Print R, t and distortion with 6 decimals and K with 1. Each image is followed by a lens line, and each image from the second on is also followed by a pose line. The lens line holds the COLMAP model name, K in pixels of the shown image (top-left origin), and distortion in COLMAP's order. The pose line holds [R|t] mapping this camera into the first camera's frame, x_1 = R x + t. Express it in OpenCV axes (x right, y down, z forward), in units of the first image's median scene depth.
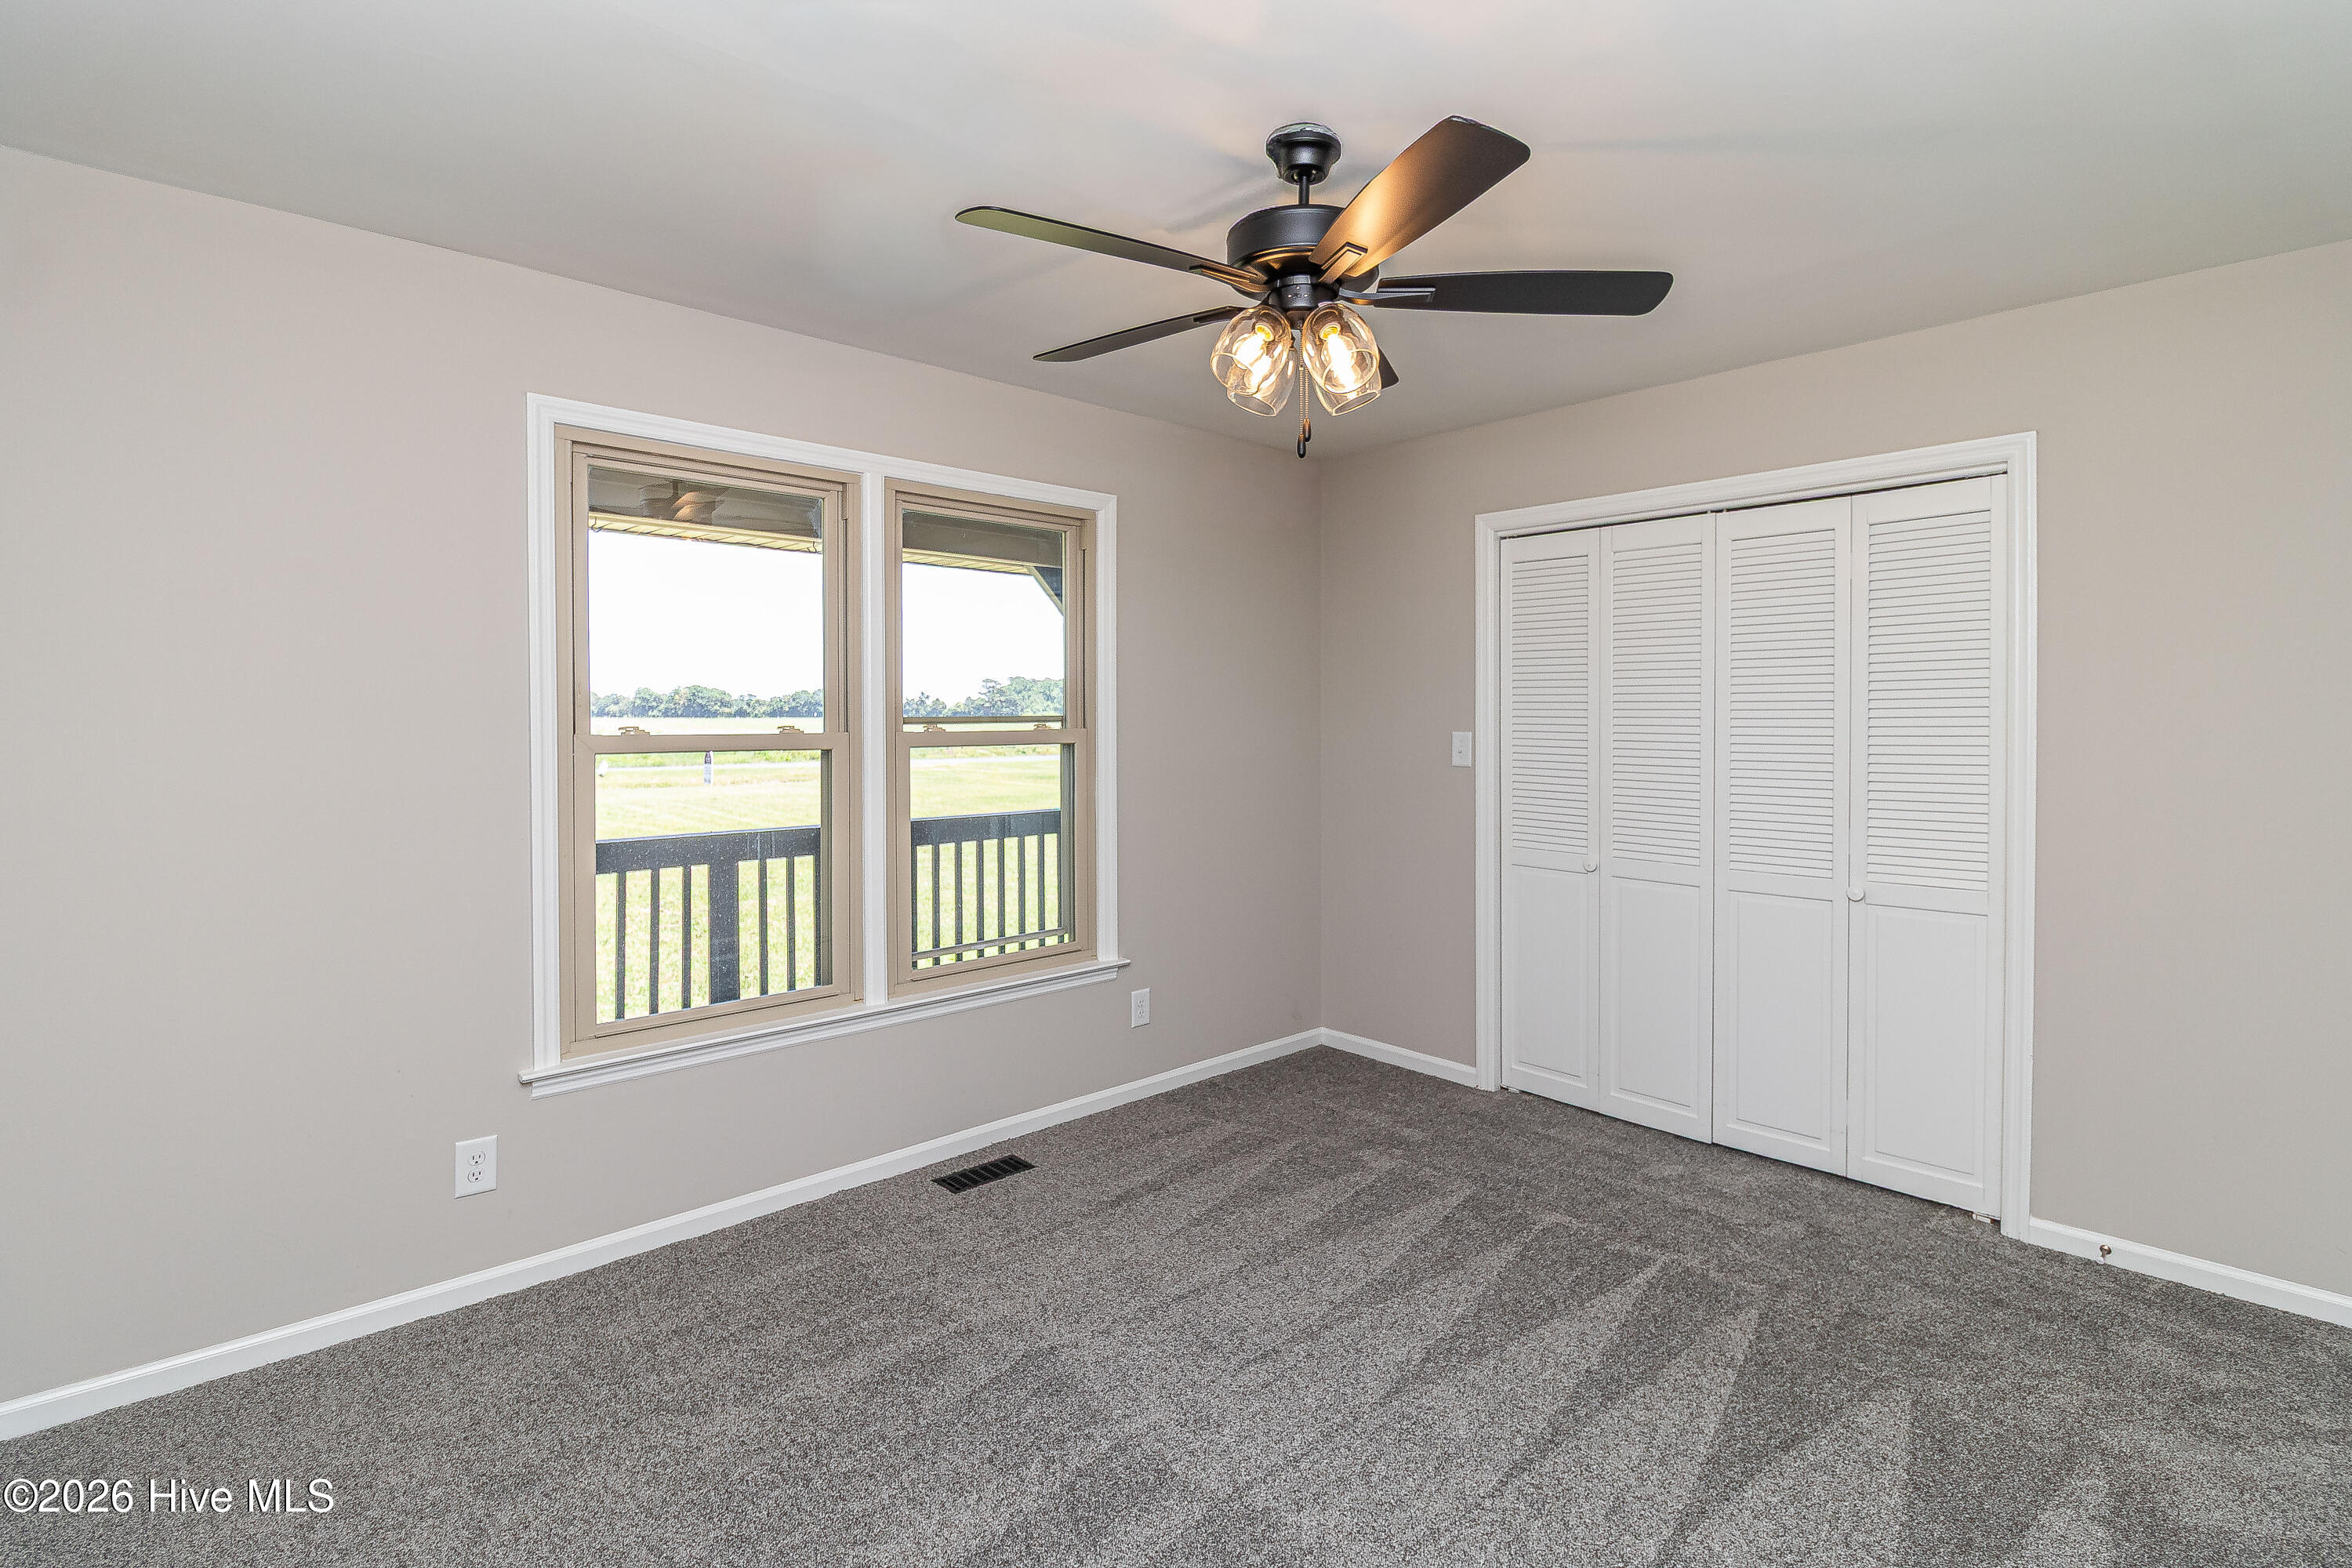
lens RADIAL K [[1133.7, 0, 1185.9], [0, 1133.7, 731.5], [0, 0, 1]] dist [0.001665, 0.000945]
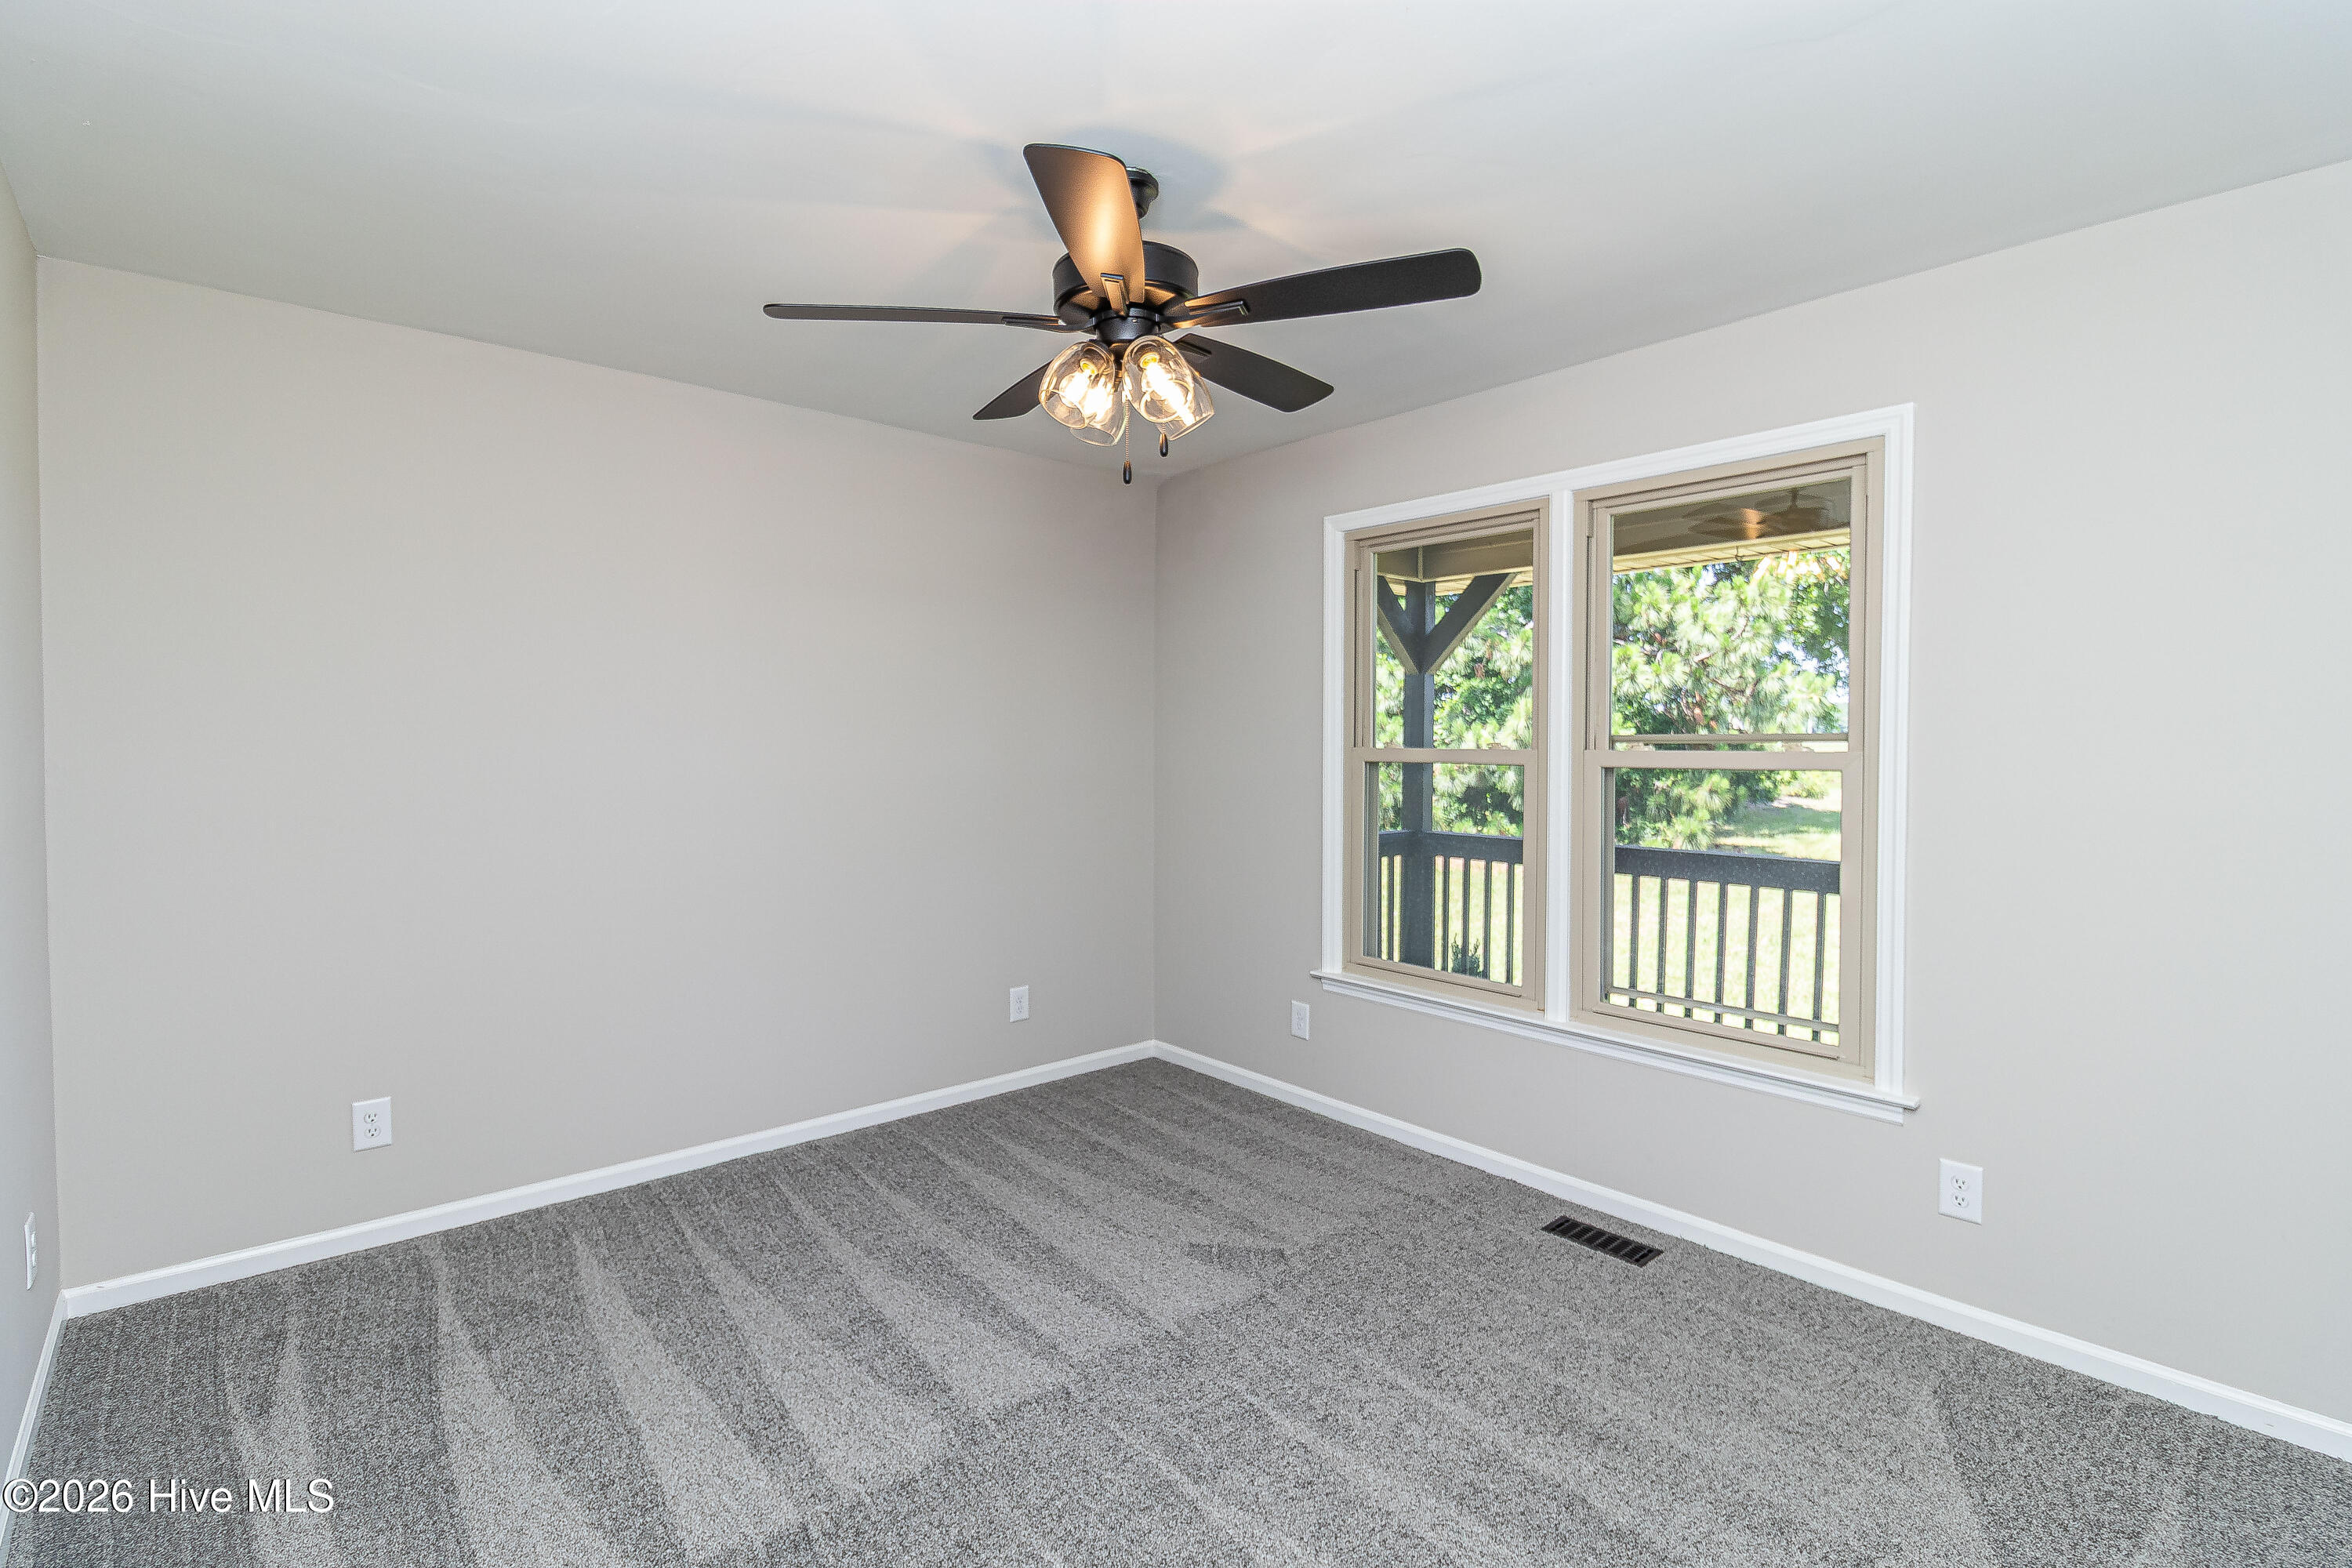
lens RADIAL K [[1127.1, 0, 1124.7], [0, 1127.1, 737.4], [0, 0, 1]] dist [-0.074027, 0.023235]
pose [[-0.085781, 0.003963, -0.996306, 0.713400], [-0.018807, 0.999807, 0.005596, -0.007451], [0.996136, 0.019218, -0.085690, 0.679298]]
